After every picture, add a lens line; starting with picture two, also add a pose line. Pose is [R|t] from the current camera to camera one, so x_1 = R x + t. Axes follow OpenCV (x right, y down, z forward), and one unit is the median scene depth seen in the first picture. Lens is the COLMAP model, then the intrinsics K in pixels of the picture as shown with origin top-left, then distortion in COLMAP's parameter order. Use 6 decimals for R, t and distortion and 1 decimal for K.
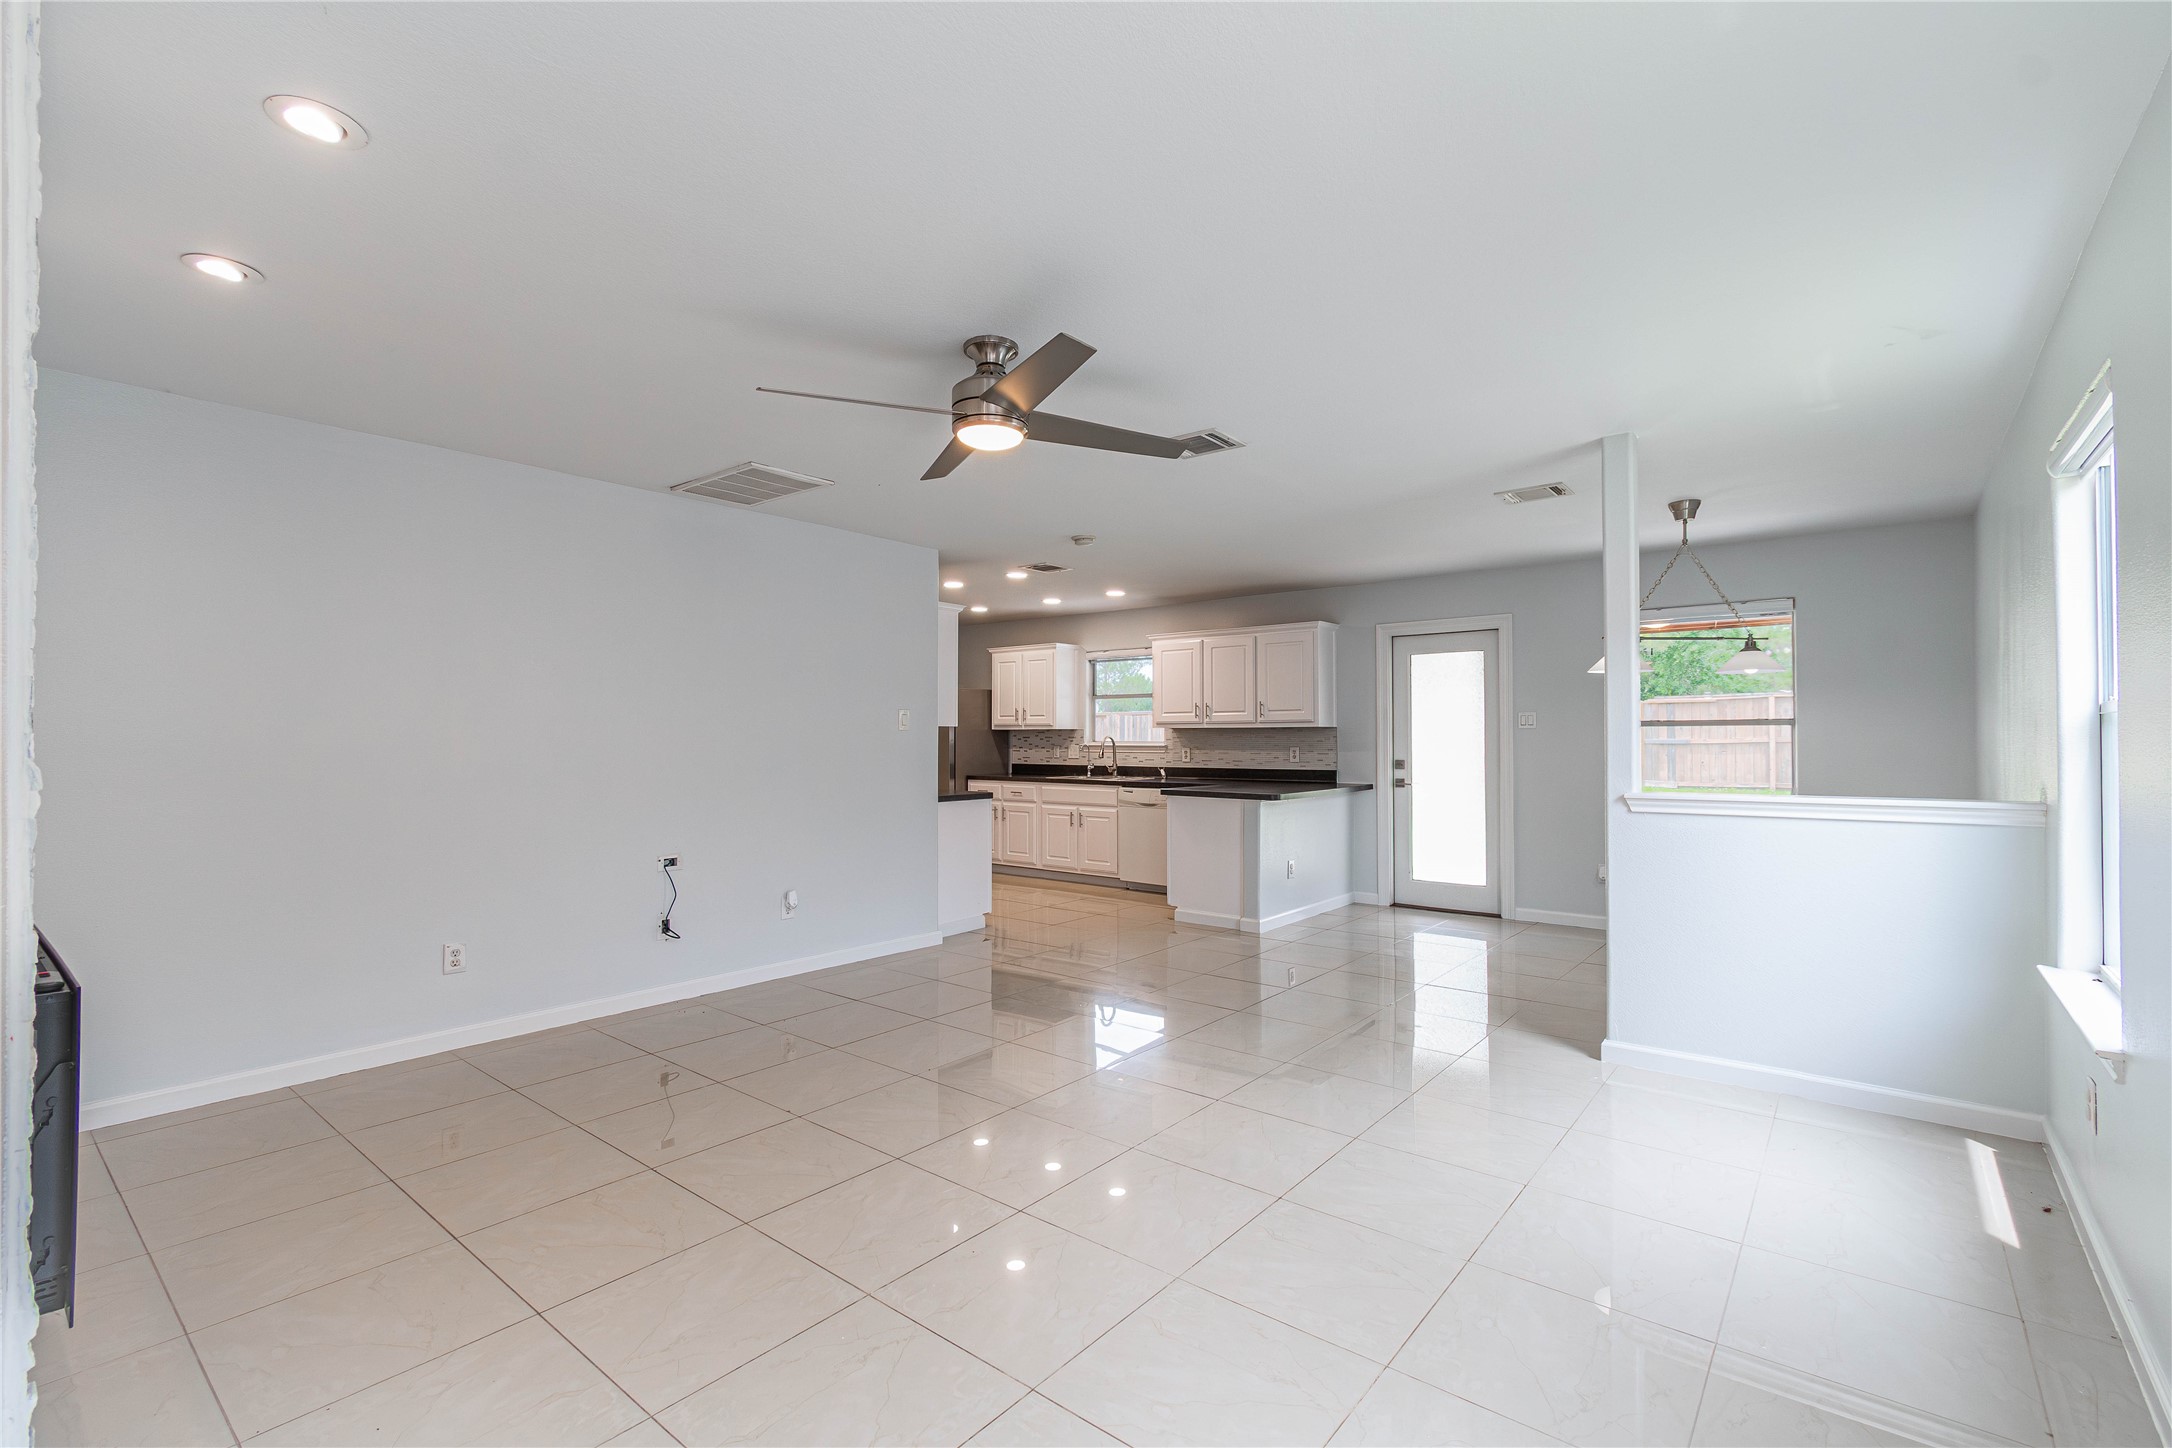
lens RADIAL K [[971.8, 0, 1088.3], [0, 971.8, 728.3], [0, 0, 1]] dist [-0.003131, -0.000209]
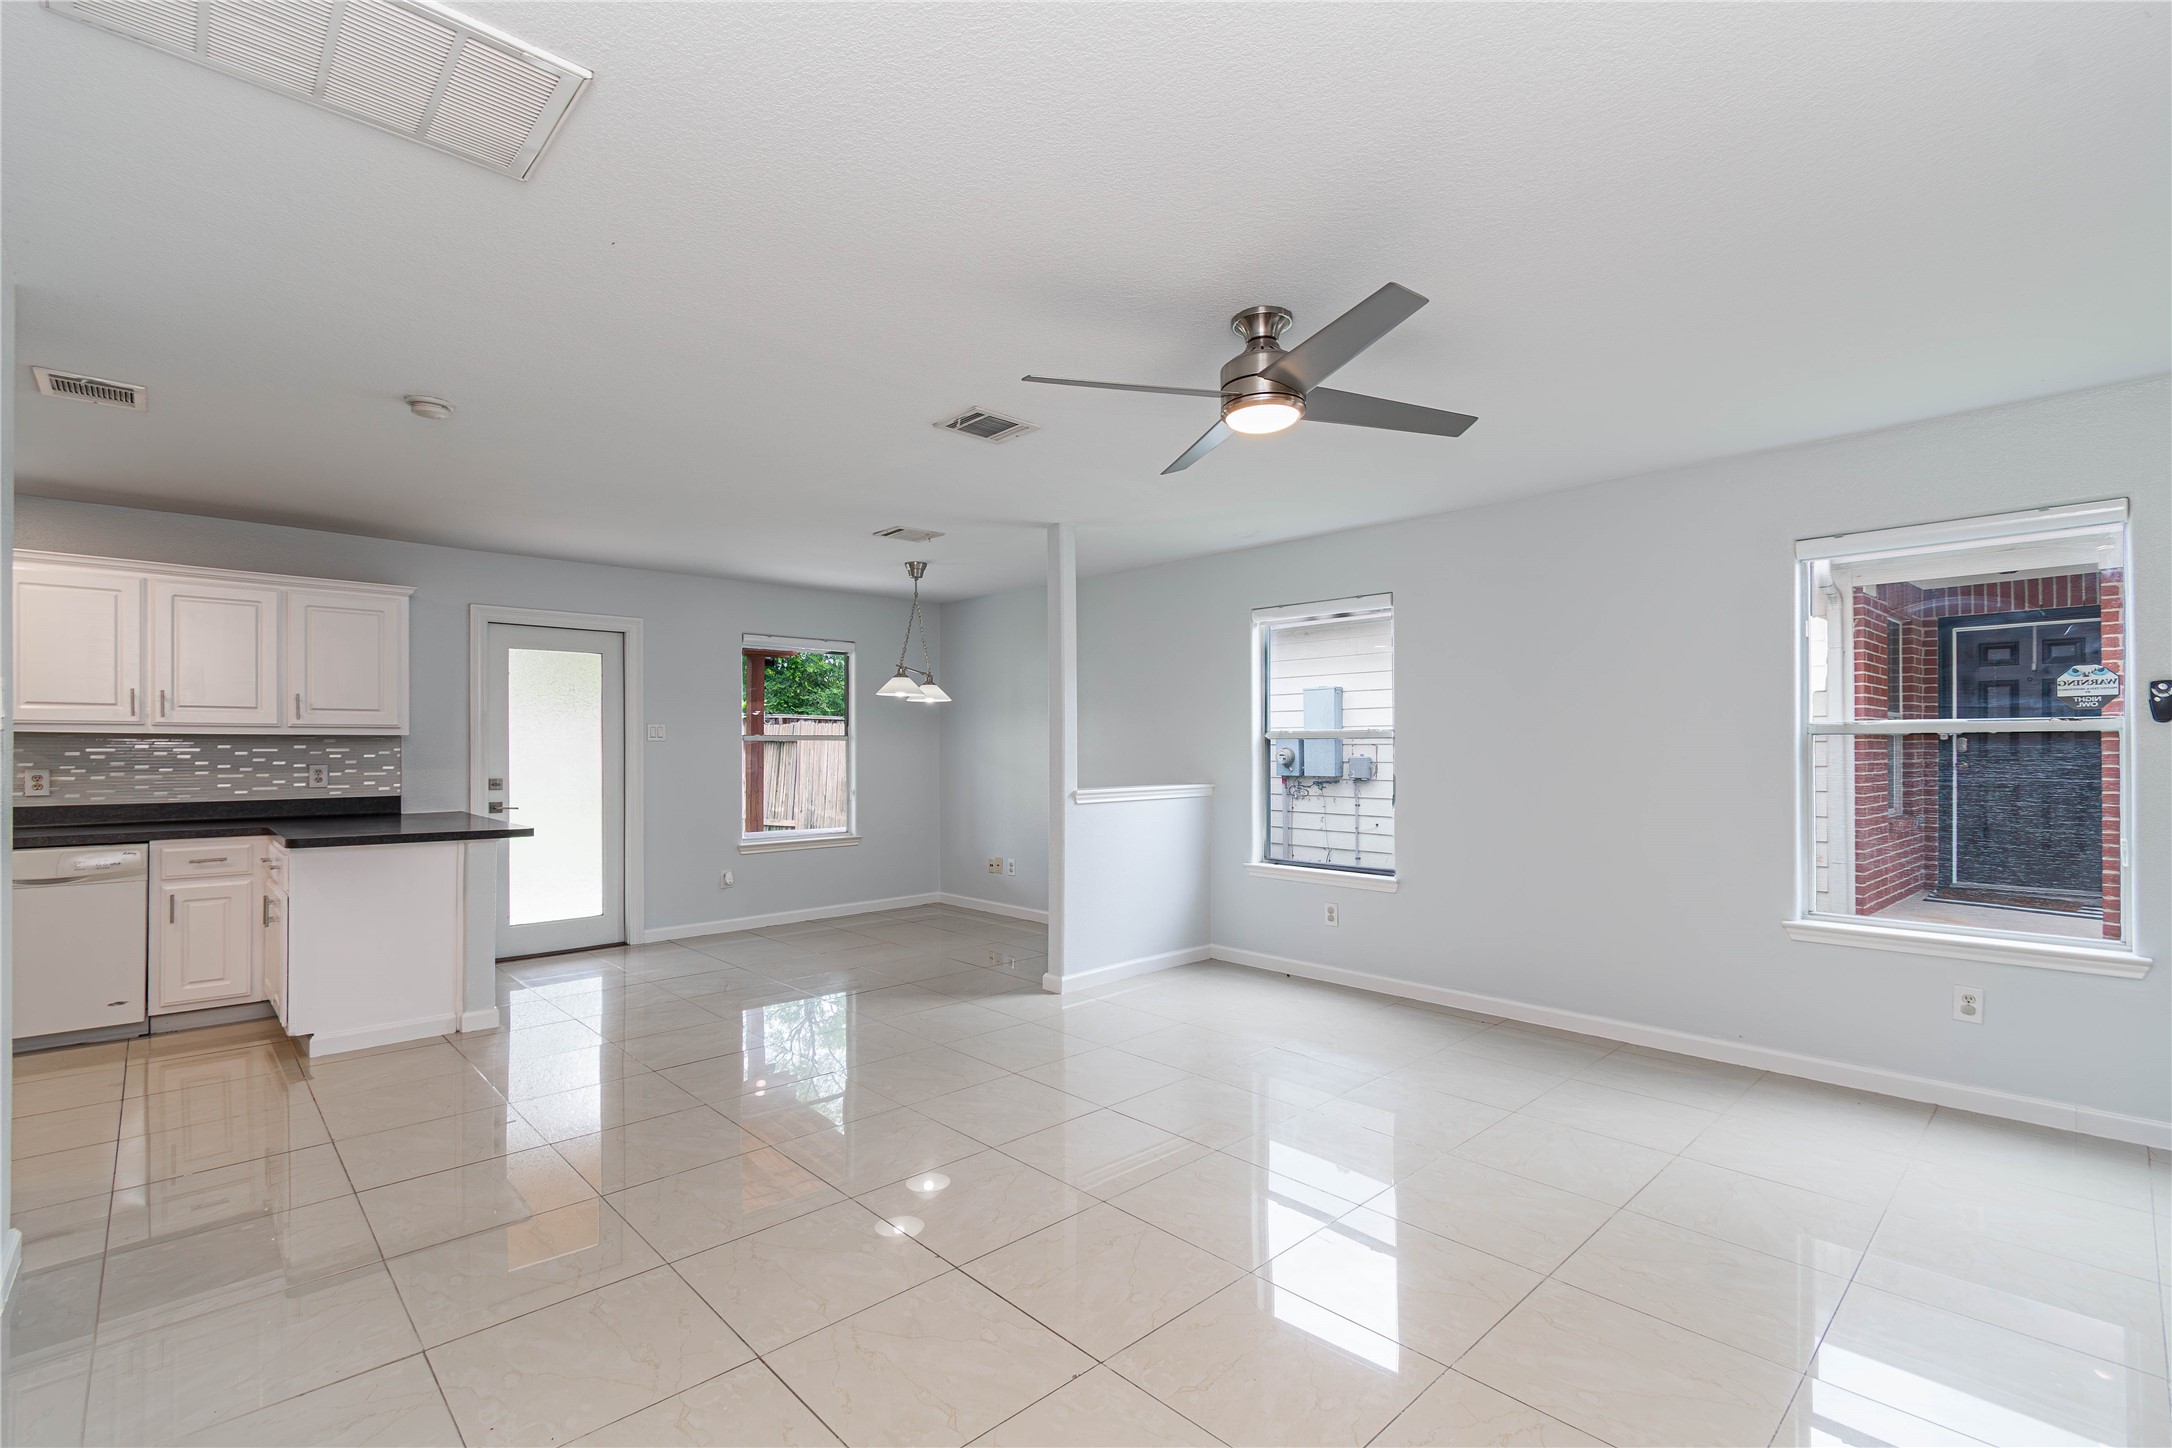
lens RADIAL K [[971.8, 0, 1075.8], [0, 971.8, 736.8], [0, 0, 1]] dist [-0.003131, -0.000209]
pose [[0.126528, 0.014212, 0.991861, -0.342599], [-0.008487, 0.999876, -0.013244, 0.004328], [-0.991927, -0.006742, 0.126633, 0.357377]]
